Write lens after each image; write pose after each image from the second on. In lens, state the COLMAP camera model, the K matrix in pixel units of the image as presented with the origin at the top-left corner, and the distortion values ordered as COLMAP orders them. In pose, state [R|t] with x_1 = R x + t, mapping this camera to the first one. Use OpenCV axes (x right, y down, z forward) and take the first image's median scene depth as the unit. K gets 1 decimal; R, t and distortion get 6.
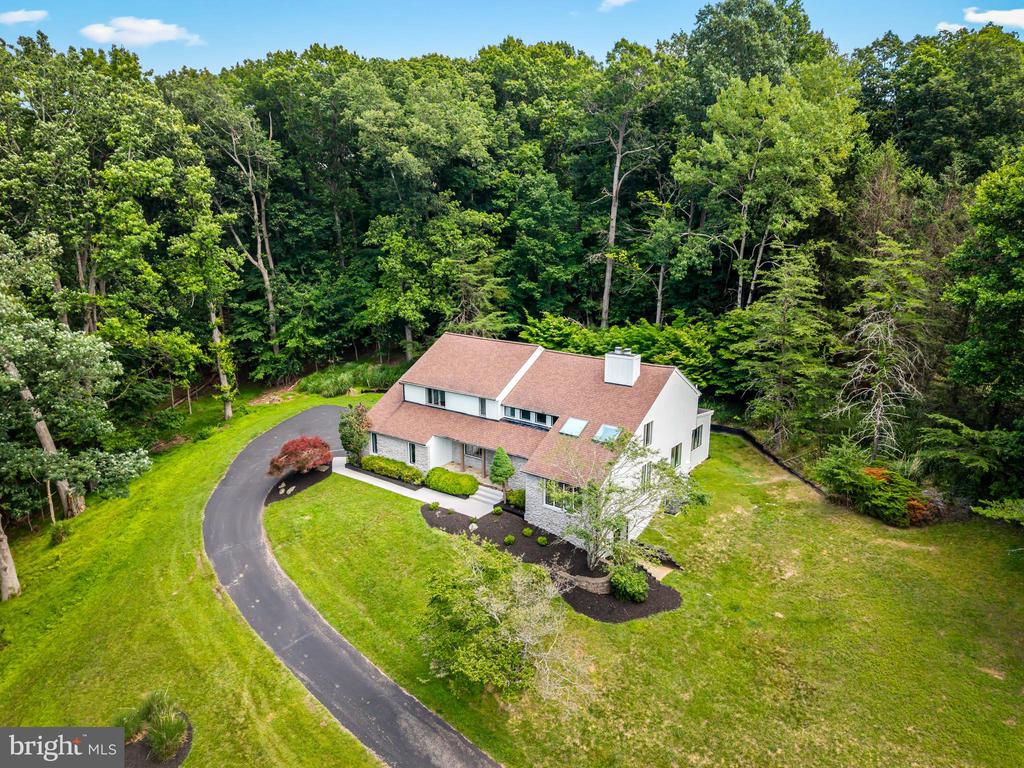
lens RADIAL K [[686.1, 0, 512.0], [0, 686.1, 384.0], [0, 0, 1]] dist [0.076826, -0.138598]
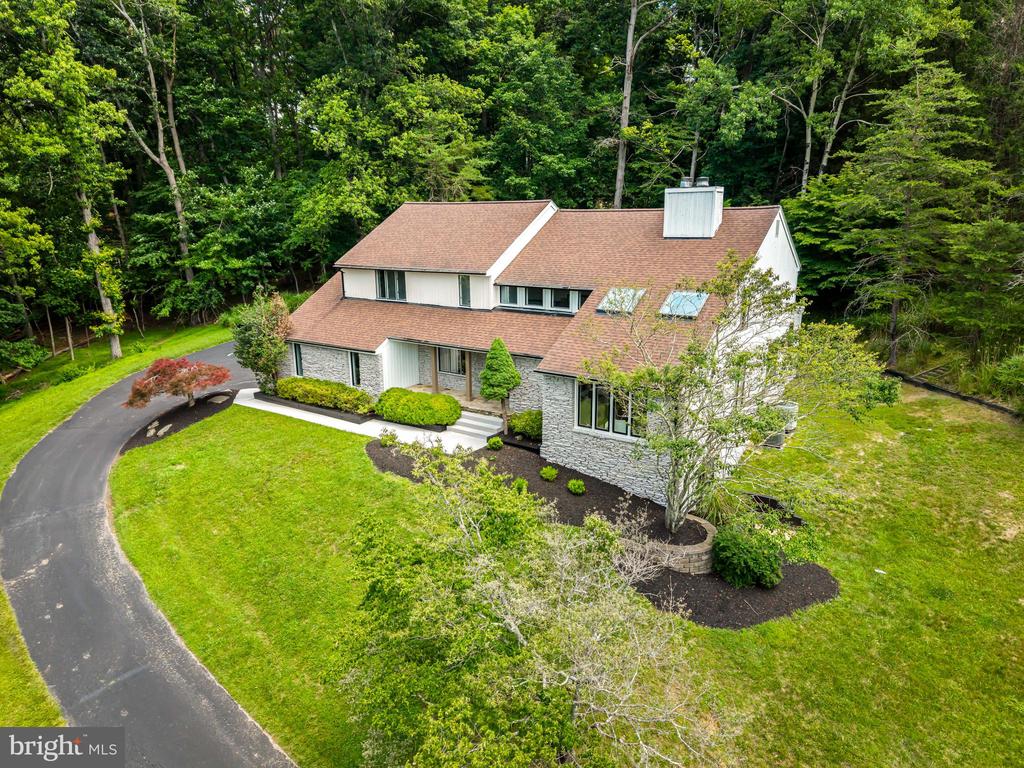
lens RADIAL K [[684.0, 0, 512.0], [0, 684.0, 384.0], [0, 0, 1]] dist [0.035078, -0.037551]
pose [[0.999121, -0.017143, 0.038251, -0.023949], [0.016993, 0.999847, 0.004255, 0.112898], [-0.038318, -0.003602, 0.999259, 0.353177]]
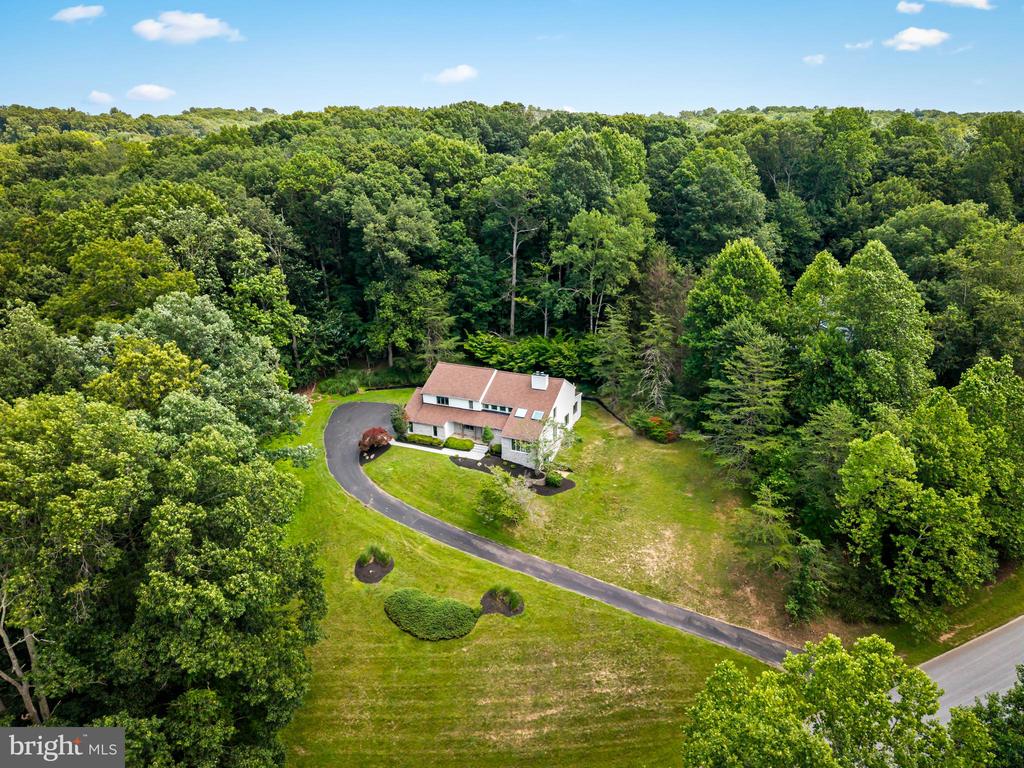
lens RADIAL K [[713.2, 0, 512.0], [0, 713.2, 384.0], [0, 0, 1]] dist [0.172754, -0.044133]
pose [[0.977742, -0.089634, 0.189700, -0.299701], [0.070467, 0.991921, 0.105487, -0.224848], [-0.197622, -0.089772, 0.976159, -0.985179]]
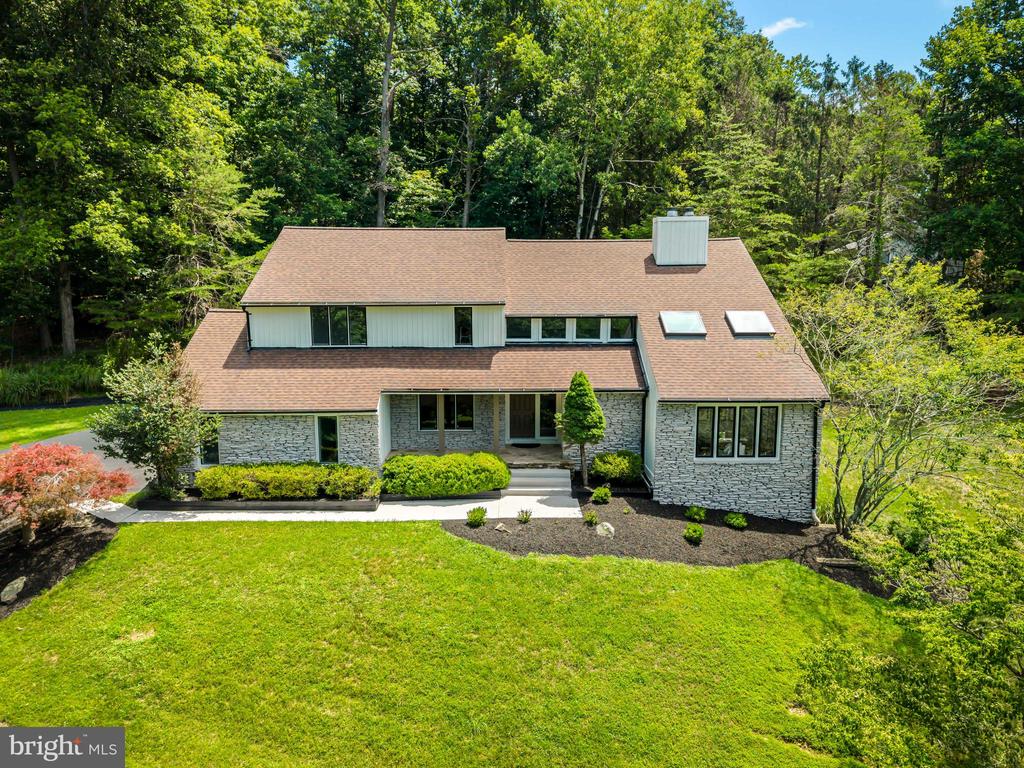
lens RADIAL K [[684.0, 0, 512.0], [0, 684.0, 384.0], [0, 0, 1]] dist [0.035078, -0.037551]
pose [[0.791379, -0.090571, 0.604579, -0.319076], [0.144963, 0.988560, -0.041658, 0.099596], [-0.593889, 0.120609, 0.795455, 0.545776]]
